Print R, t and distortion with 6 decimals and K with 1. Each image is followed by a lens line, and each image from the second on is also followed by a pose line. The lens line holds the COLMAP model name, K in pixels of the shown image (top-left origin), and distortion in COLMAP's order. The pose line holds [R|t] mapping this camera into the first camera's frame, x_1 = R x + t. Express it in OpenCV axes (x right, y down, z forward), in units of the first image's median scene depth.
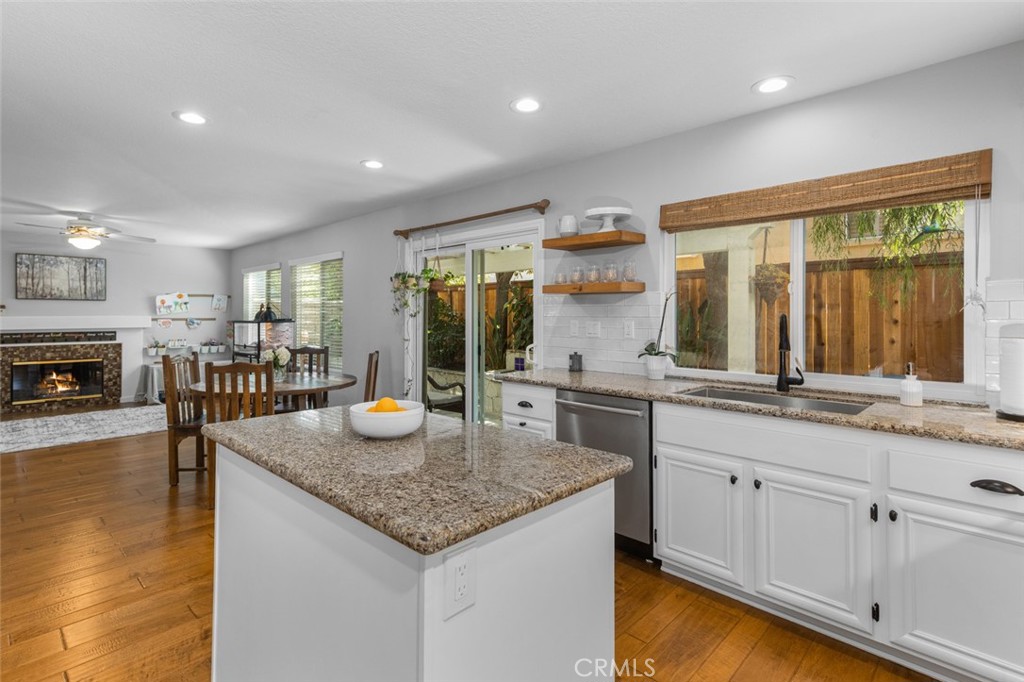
lens RADIAL K [[500.7, 0, 507.4], [0, 500.7, 314.3], [0, 0, 1]] dist [0.032932, -0.002380]
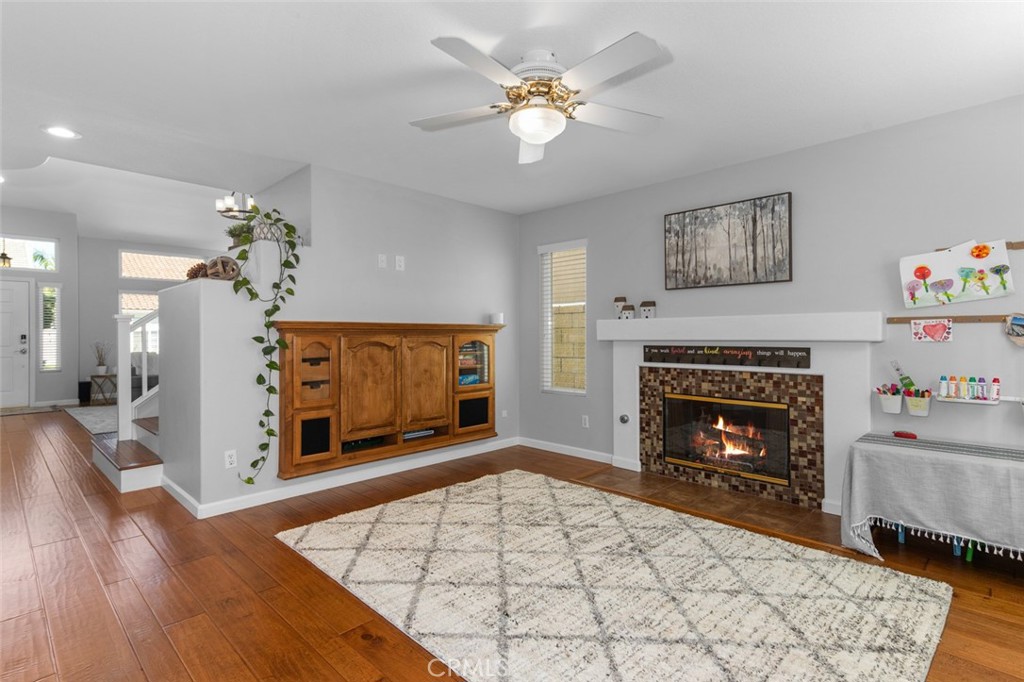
lens RADIAL K [[500.7, 0, 509.6], [0, 500.7, 332.9], [0, 0, 1]] dist [0.032932, -0.002380]
pose [[-0.010002, -0.003193, -0.999945, -0.326110], [0.005699, 0.999978, -0.003251, 0.020566], [0.999934, -0.005731, -0.009983, 0.756631]]
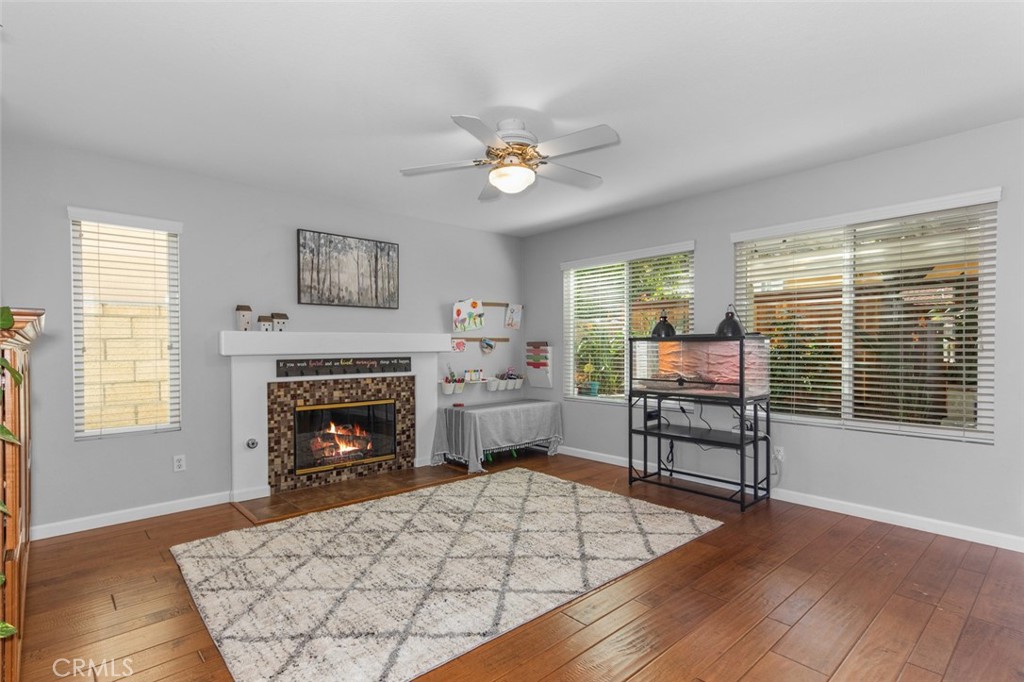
lens RADIAL K [[500.7, 0, 506.4], [0, 500.7, 354.1], [0, 0, 1]] dist [0.032932, -0.002380]
pose [[0.997143, -0.003409, -0.075465, -0.611058], [0.004792, 0.999824, 0.018157, 0.018963], [0.075390, -0.018466, 0.996983, 0.384181]]
